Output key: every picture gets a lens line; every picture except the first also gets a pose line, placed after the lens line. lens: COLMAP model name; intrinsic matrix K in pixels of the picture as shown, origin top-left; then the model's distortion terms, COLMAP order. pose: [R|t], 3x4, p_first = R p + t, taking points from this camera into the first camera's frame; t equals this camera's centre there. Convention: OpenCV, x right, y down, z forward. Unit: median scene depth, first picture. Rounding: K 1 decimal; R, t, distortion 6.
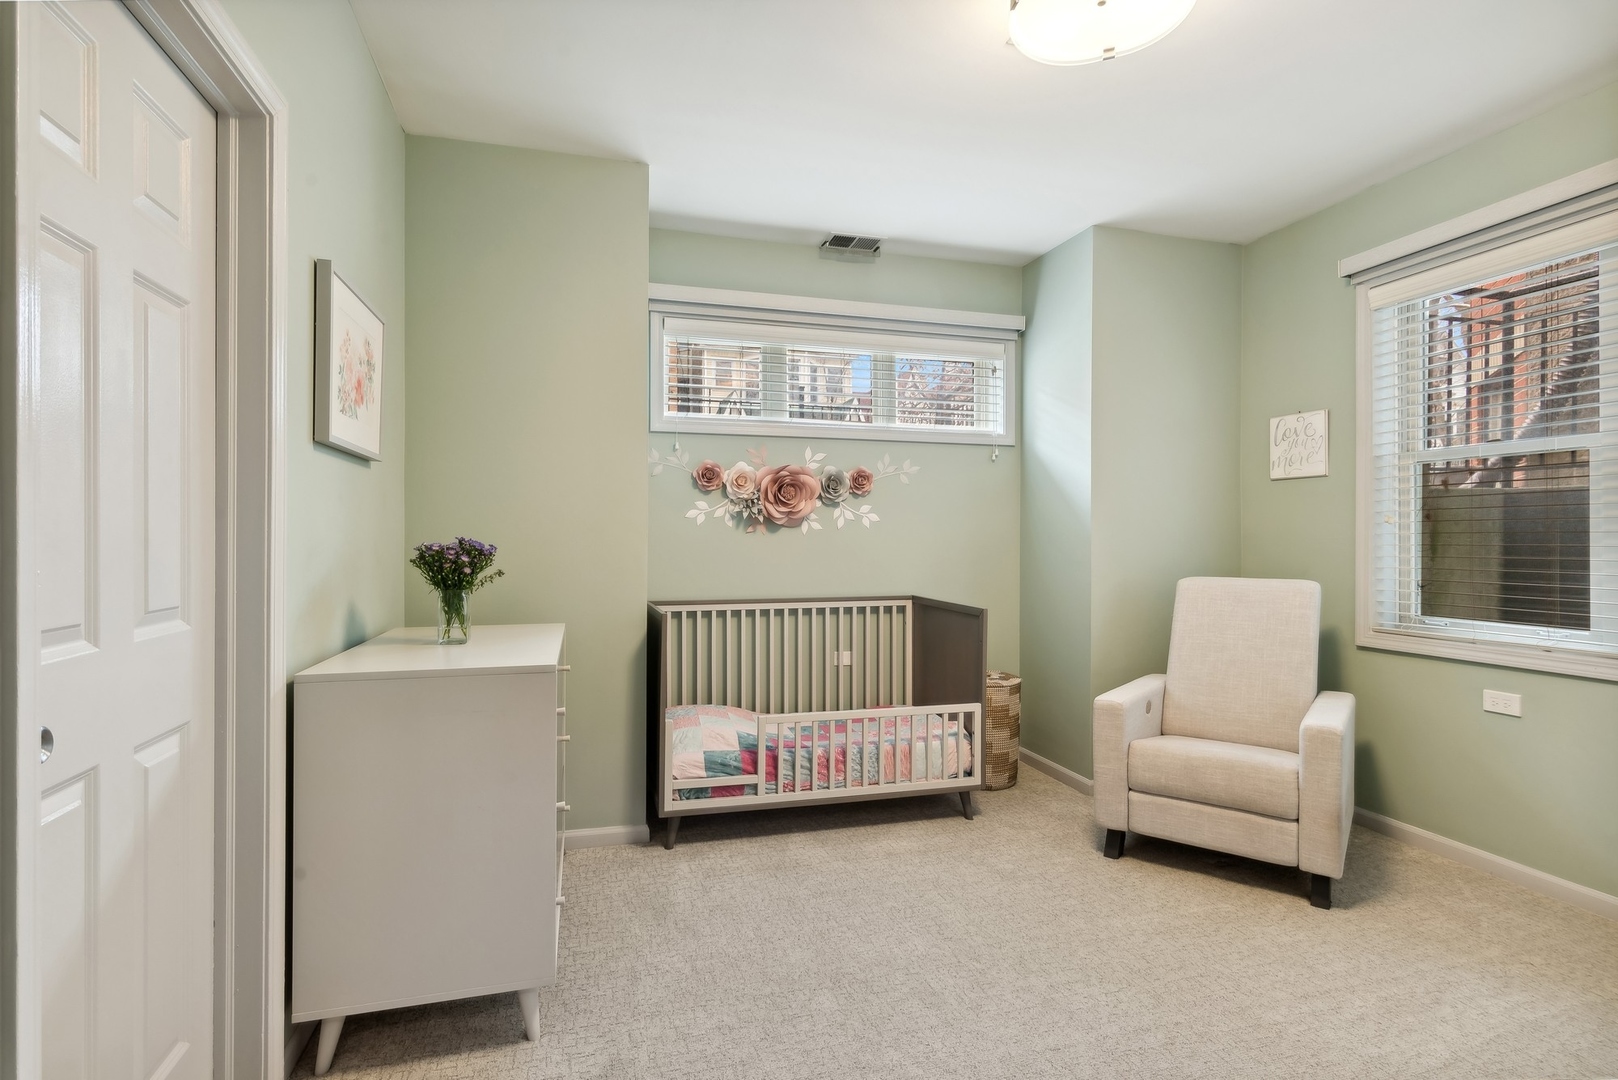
lens RADIAL K [[796.0, 0, 811.1], [0, 796.0, 538.1], [0, 0, 1]] dist [0.001375, 0.000613]
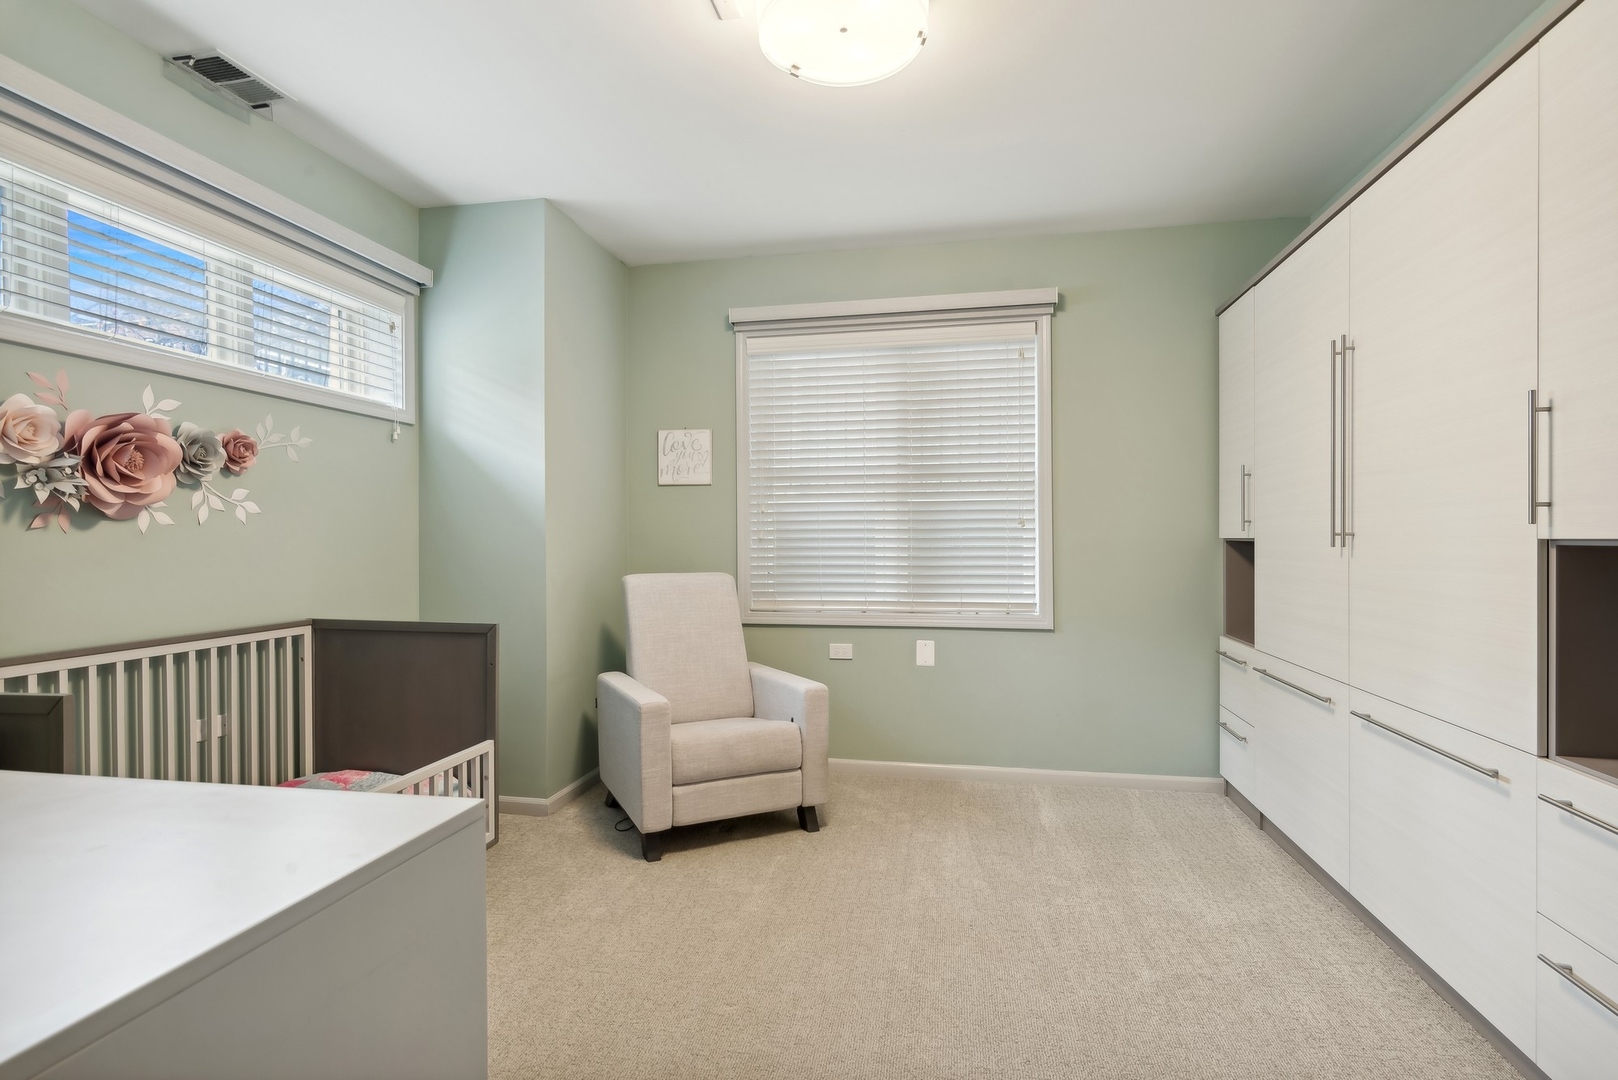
lens RADIAL K [[796.0, 0, 810.4], [0, 796.0, 545.0], [0, 0, 1]] dist [0.001375, 0.000613]
pose [[0.453507, -0.010803, 0.891187, -0.323057], [0.002832, 0.999939, 0.010680, -0.000371], [-0.891248, -0.002319, 0.453510, 0.298262]]
